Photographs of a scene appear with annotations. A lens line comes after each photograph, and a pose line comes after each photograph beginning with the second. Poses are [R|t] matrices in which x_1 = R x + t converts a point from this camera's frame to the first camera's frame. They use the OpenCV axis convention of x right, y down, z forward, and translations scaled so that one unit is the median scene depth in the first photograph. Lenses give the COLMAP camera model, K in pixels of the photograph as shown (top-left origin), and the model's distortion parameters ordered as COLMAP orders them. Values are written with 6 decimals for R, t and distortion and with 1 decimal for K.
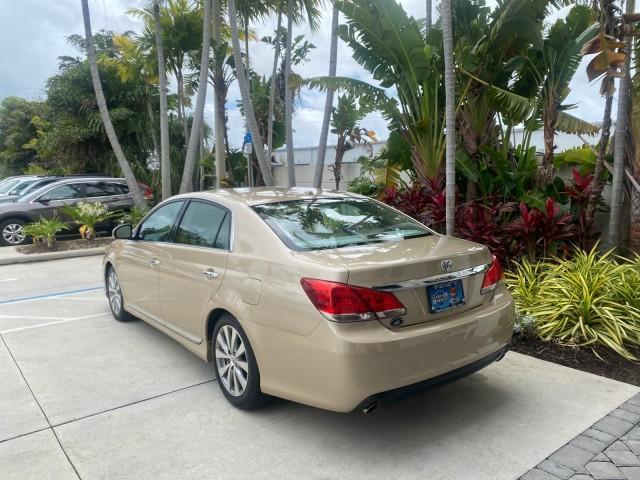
lens RADIAL K [[489.5, 0, 318.7], [0, 489.5, 240.0], [0, 0, 1]] dist [0.031170, -0.037217]
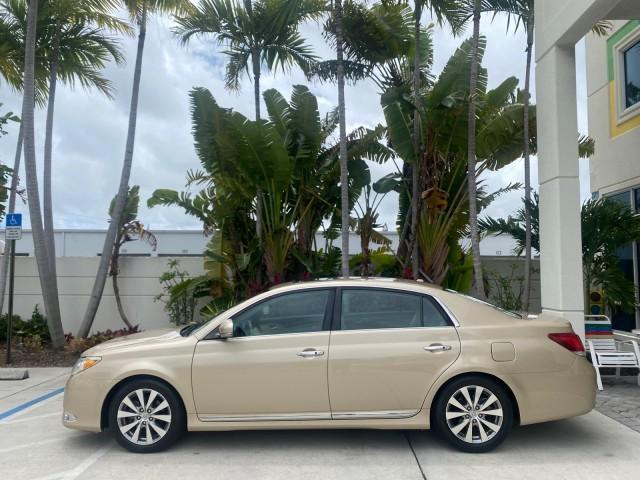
lens RADIAL K [[489.5, 0, 318.6], [0, 489.5, 238.9], [0, 0, 1]] dist [0.031170, -0.037217]
pose [[0.637479, 0.067093, 0.767541, -0.911675], [0.087427, 0.983468, -0.158580, -0.018822], [-0.765492, 0.168195, 0.621074, 0.289363]]
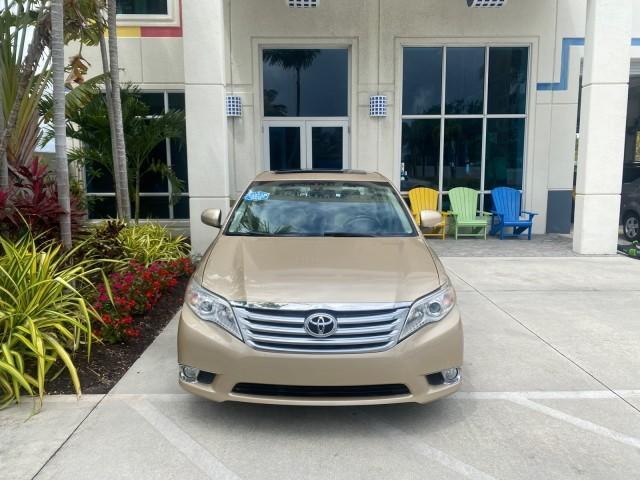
lens RADIAL K [[489.5, 0, 318.3], [0, 489.5, 237.2], [0, 0, 1]] dist [0.031170, -0.037217]
pose [[-0.792751, -0.067865, 0.605756, -0.721939], [0.087713, 0.970739, 0.223545, -0.183921], [-0.603202, 0.230348, -0.763601, 1.682436]]
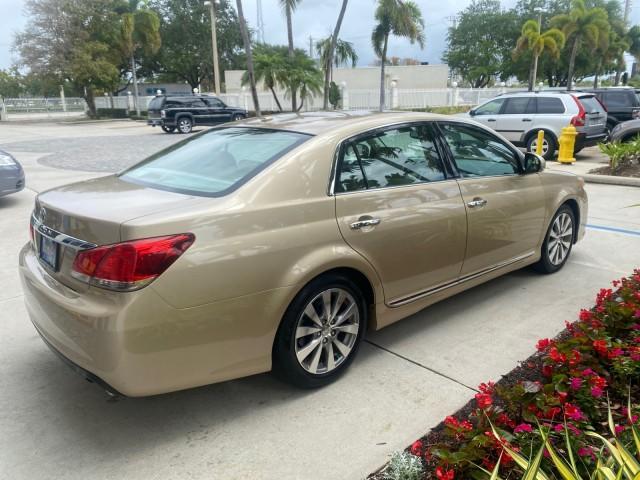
lens RADIAL K [[489.5, 0, 323.1], [0, 489.5, 237.9], [0, 0, 1]] dist [0.031170, -0.037217]
pose [[0.082219, 0.281004, -0.956178, 0.620878], [-0.109223, 0.956188, 0.271615, -0.106783], [0.990611, 0.082105, 0.109309, 0.771628]]
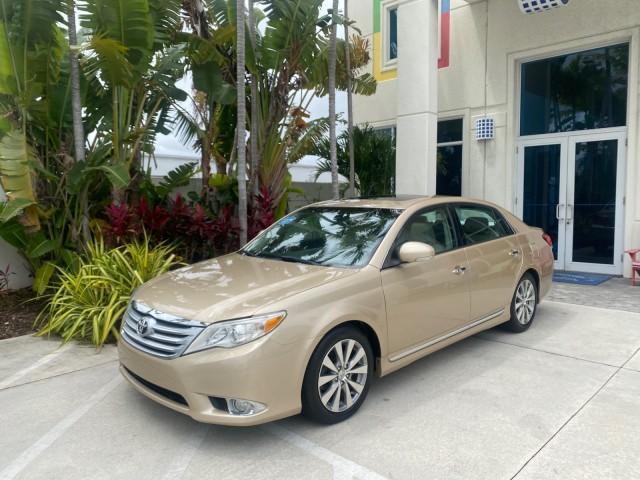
lens RADIAL K [[489.5, 0, 318.0], [0, 489.5, 237.7], [0, 0, 1]] dist [0.031170, -0.037217]
pose [[-0.116587, -0.068389, 0.990823, -1.053169], [0.133909, 0.987435, 0.083911, -0.113756], [-0.984112, 0.142463, -0.105964, 1.147032]]
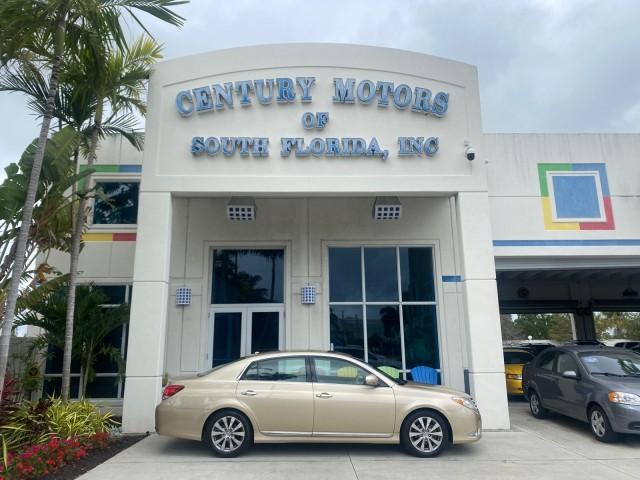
lens RADIAL K [[489.5, 0, 315.3], [0, 489.5, 233.2], [0, 0, 1]] dist [0.031170, -0.037217]
pose [[-0.792796, 0.156003, 0.589184, -1.116822], [0.091866, 0.986230, -0.137519, -0.199519], [-0.602524, -0.054898, -0.796210, 1.742964]]
